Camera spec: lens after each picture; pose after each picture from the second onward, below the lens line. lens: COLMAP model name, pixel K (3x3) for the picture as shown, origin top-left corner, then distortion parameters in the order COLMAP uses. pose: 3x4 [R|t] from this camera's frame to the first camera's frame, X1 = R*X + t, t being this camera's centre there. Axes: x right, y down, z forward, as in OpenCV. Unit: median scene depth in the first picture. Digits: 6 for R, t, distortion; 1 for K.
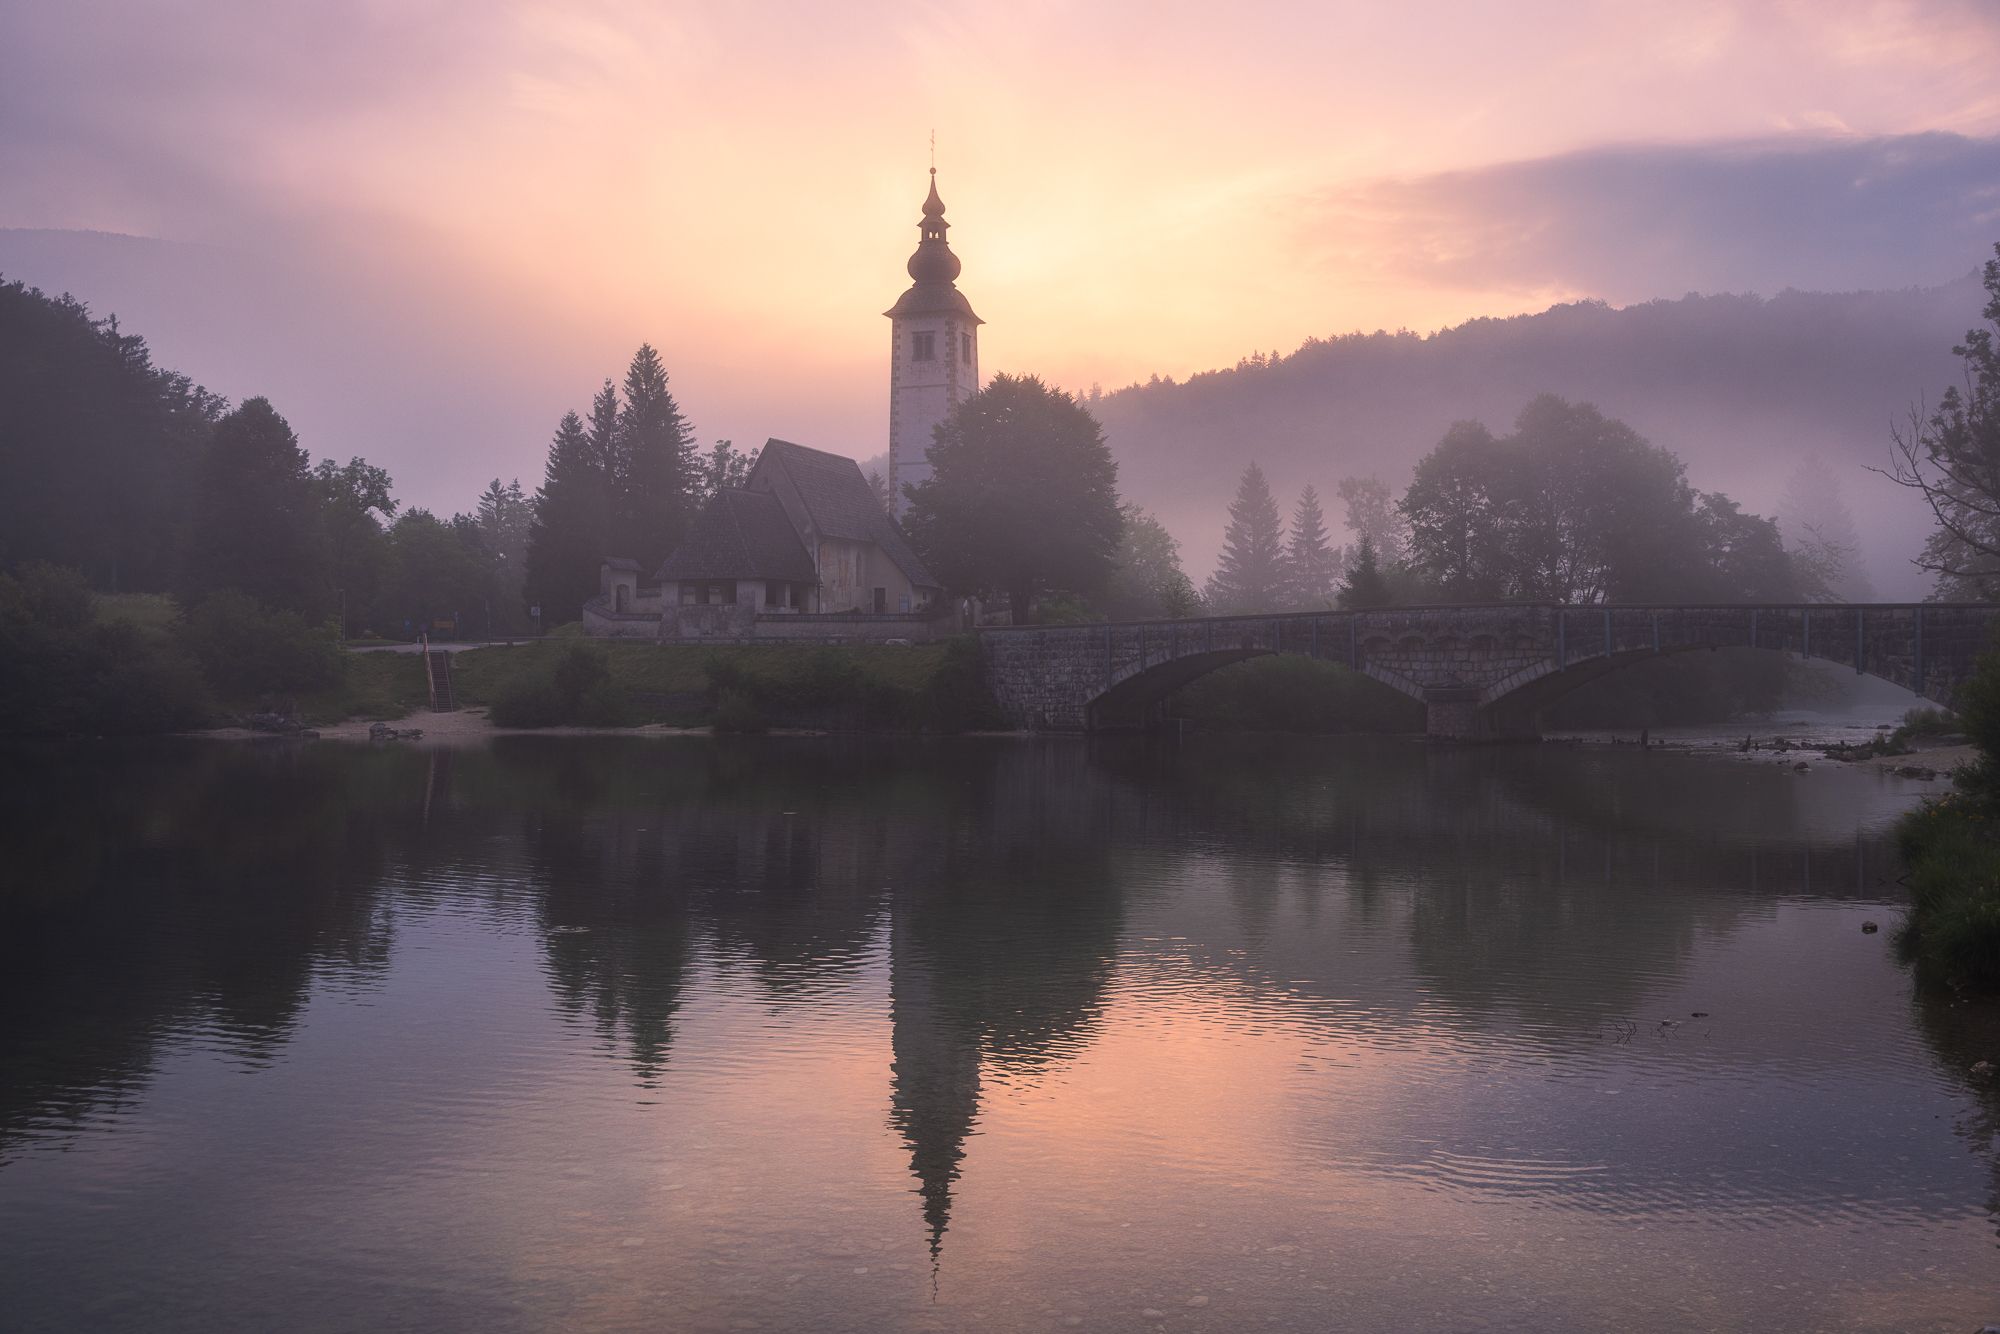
lens RADIAL K [[2018.3, 0, 1058.9], [0, 2018.3, 676.8], [0, 0, 1]] dist [-0.010421, 0.000000]
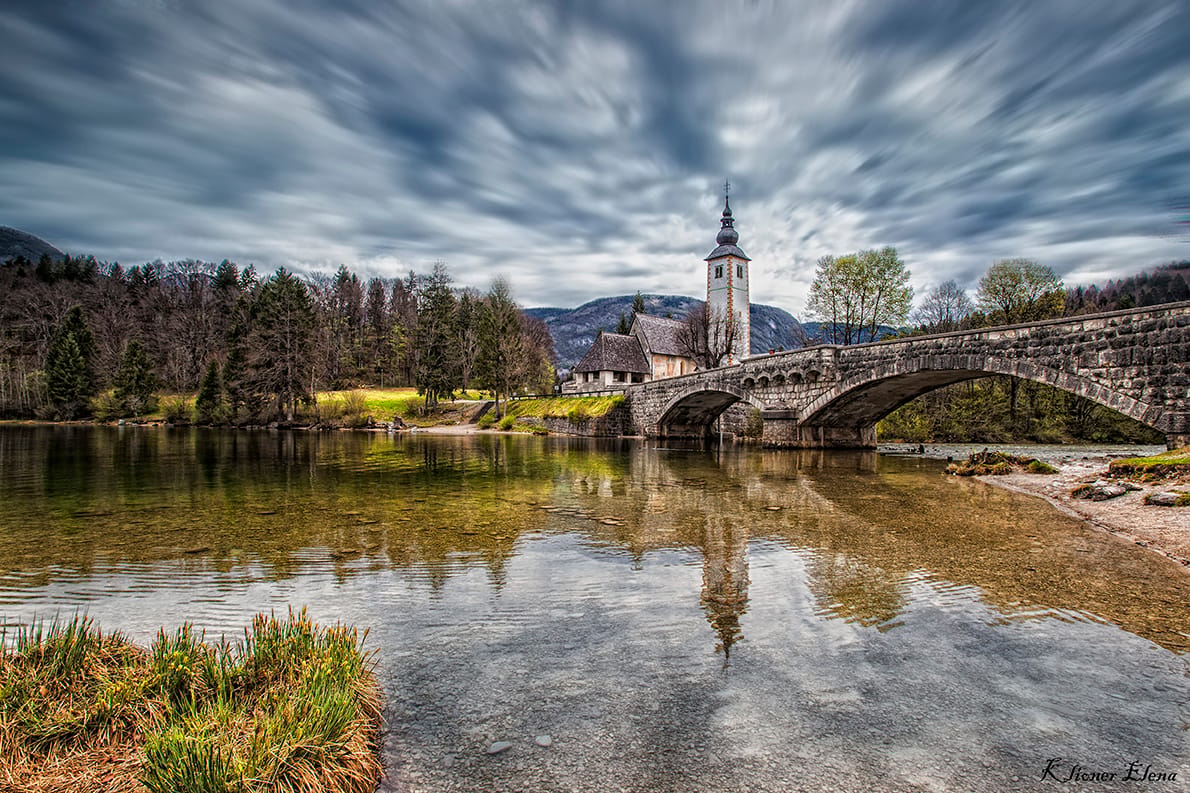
lens RADIAL K [[633.3, 0, 639.3], [0, 633.3, 411.4], [0, 0, 1]] dist [-0.017025, 0.006501]
pose [[0.889973, 0.001882, -0.456009, 0.246418], [-0.010622, 0.999806, -0.016604, 0.011896], [0.455889, 0.019621, 0.889820, 0.430012]]
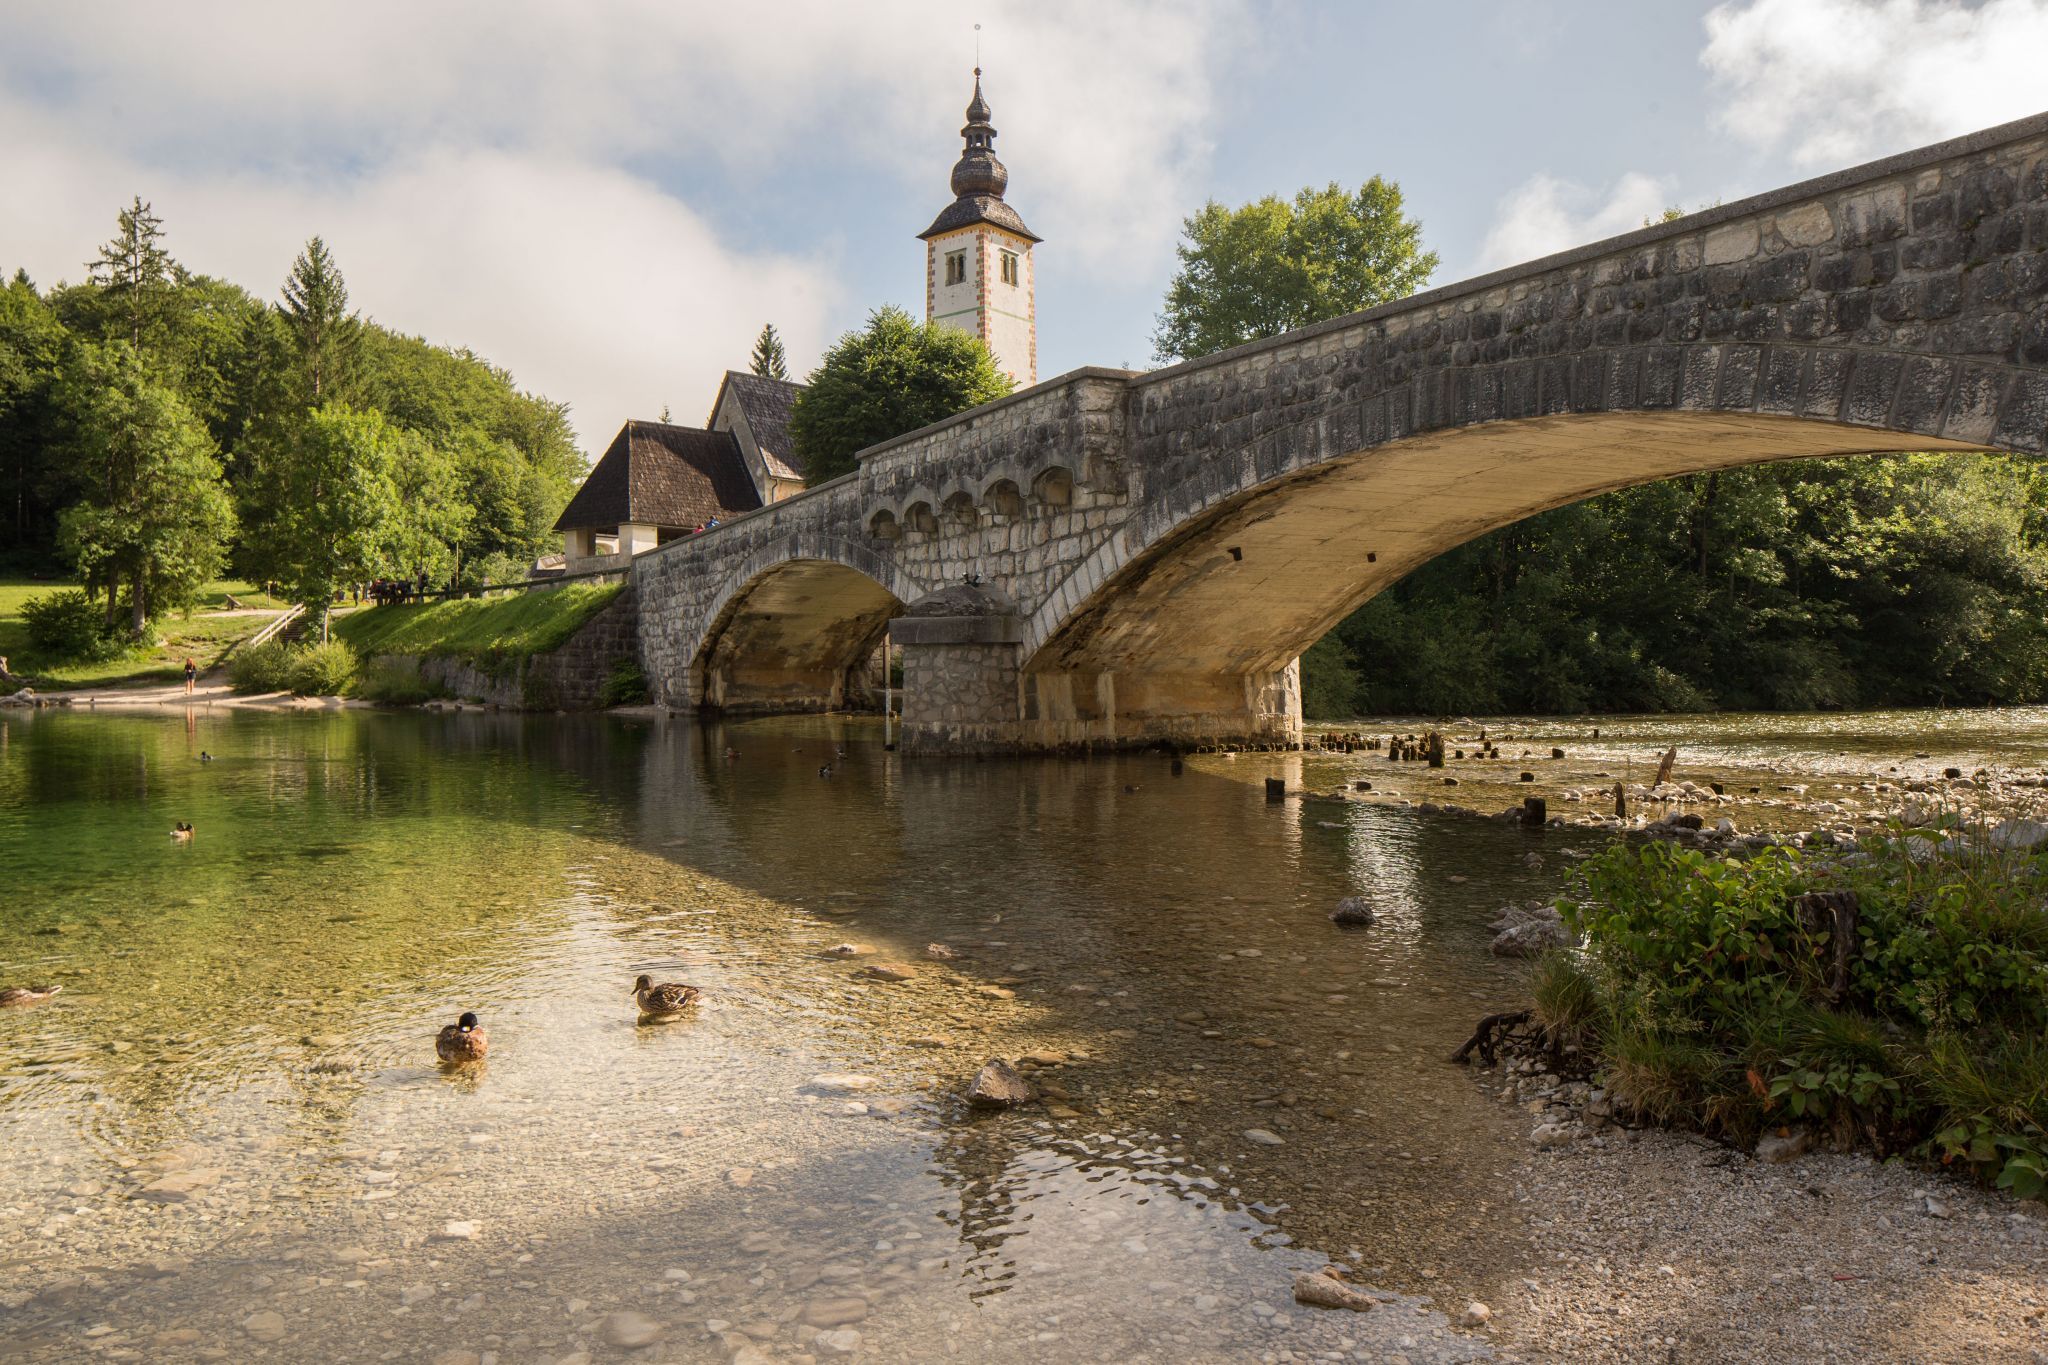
lens RADIAL K [[1422.6, 0, 1014.4], [0, 1422.6, 690.4], [0, 0, 1]] dist [-0.003520, 0.003004]
pose [[0.933793, 0.004622, -0.357785, 0.244366], [0.002732, 0.999795, 0.020045, 0.011839], [0.357804, -0.019695, 0.933589, 0.573988]]
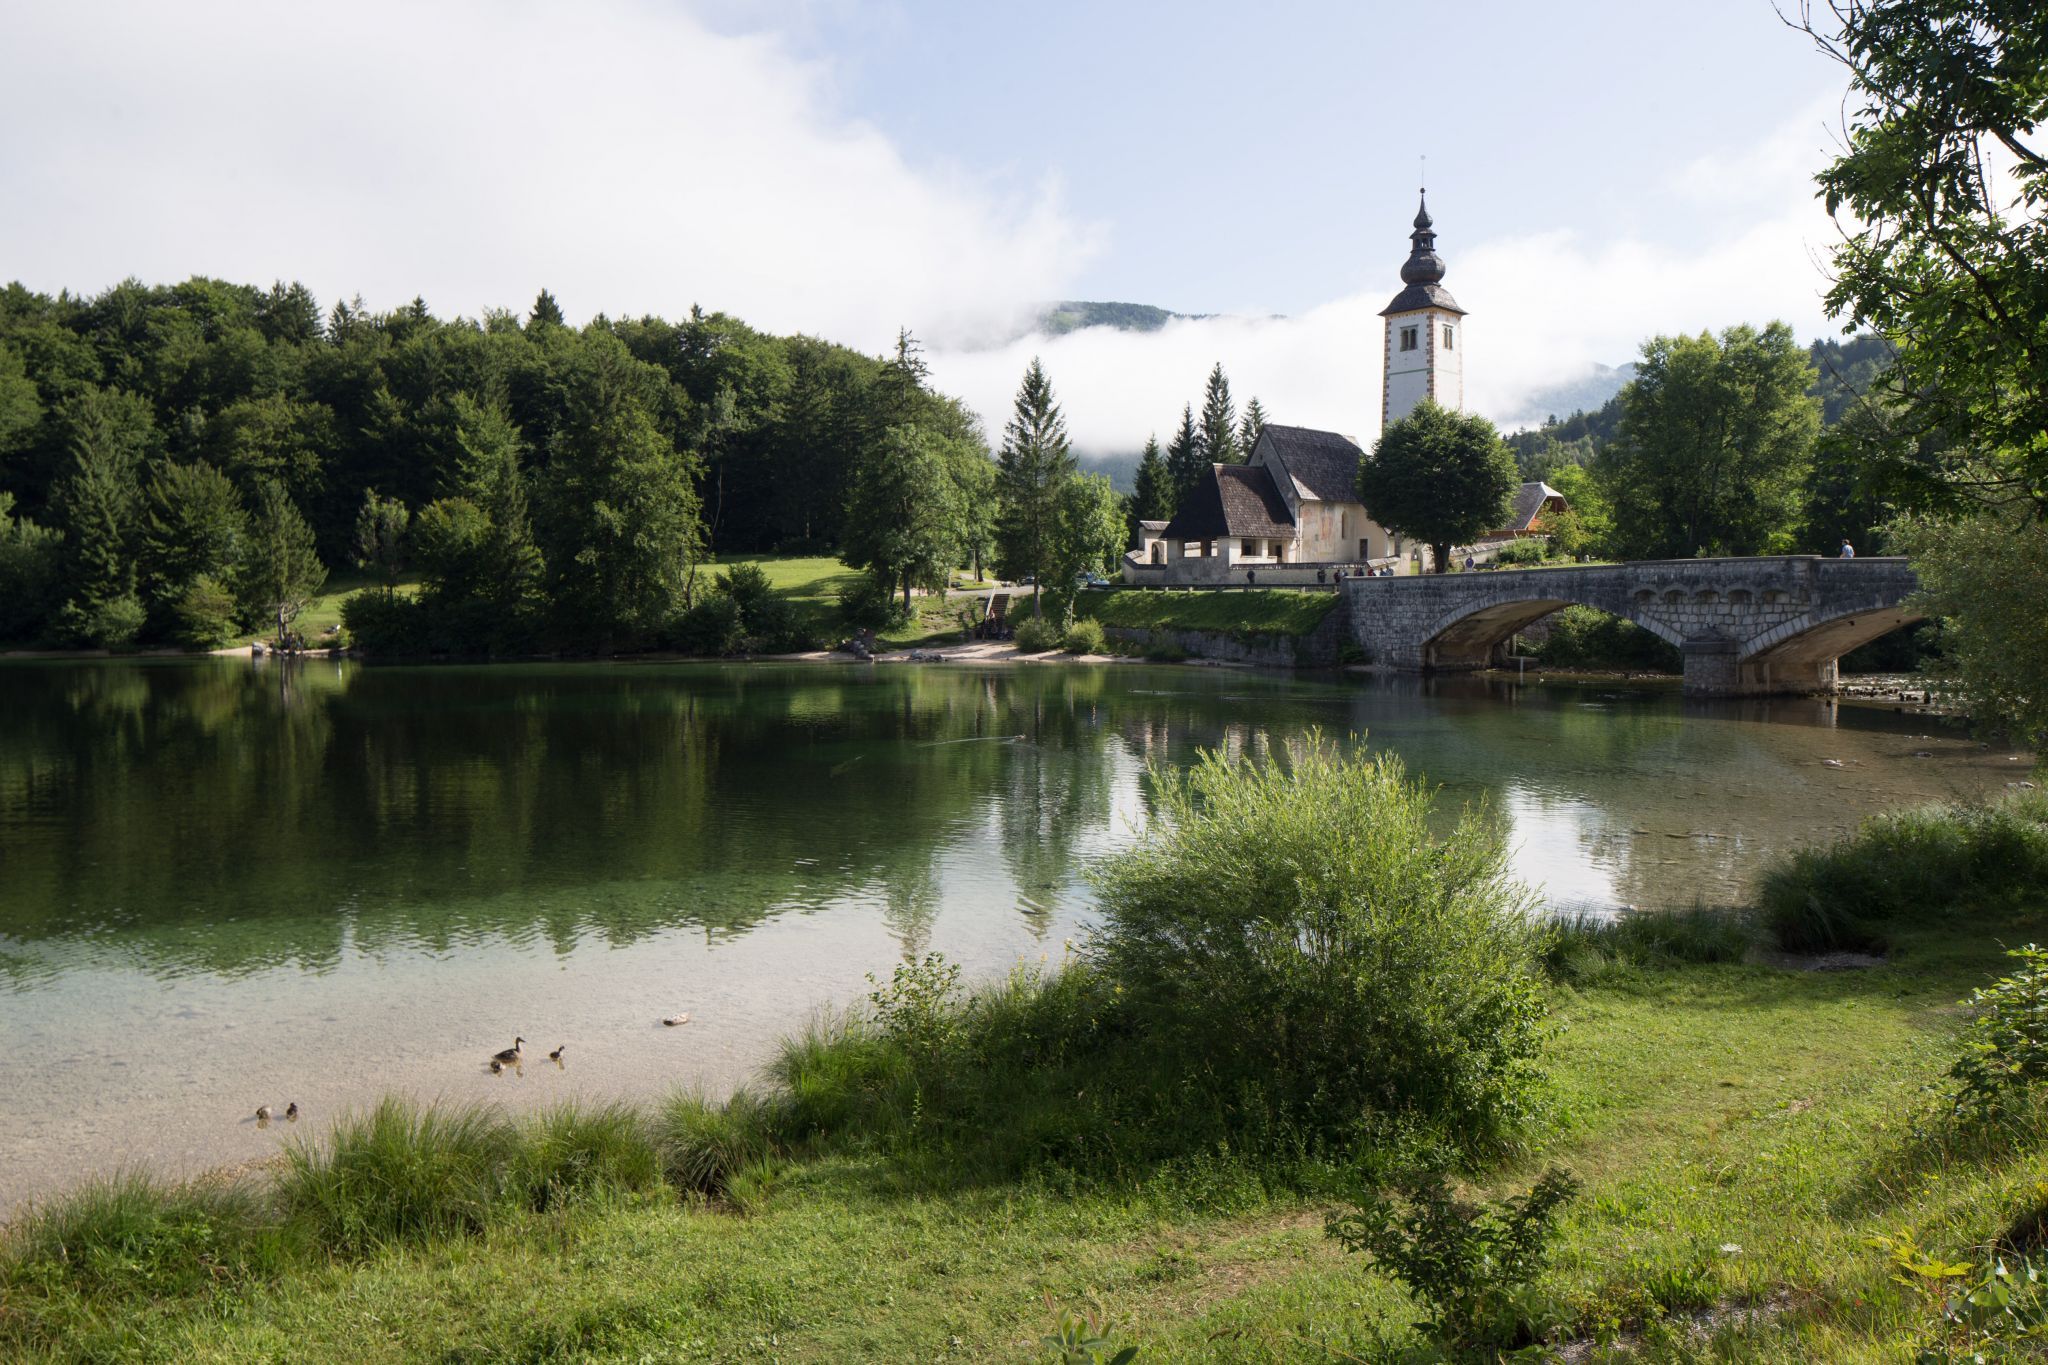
lens RADIAL K [[1422.6, 0, 1011.6], [0, 1422.6, 686.0], [0, 0, 1]] dist [-0.003520, 0.003004]
pose [[0.884748, 0.026378, -0.465323, 0.171398], [0.005503, 0.997736, 0.067023, -0.017328], [0.466038, -0.061859, 0.882600, 0.153518]]
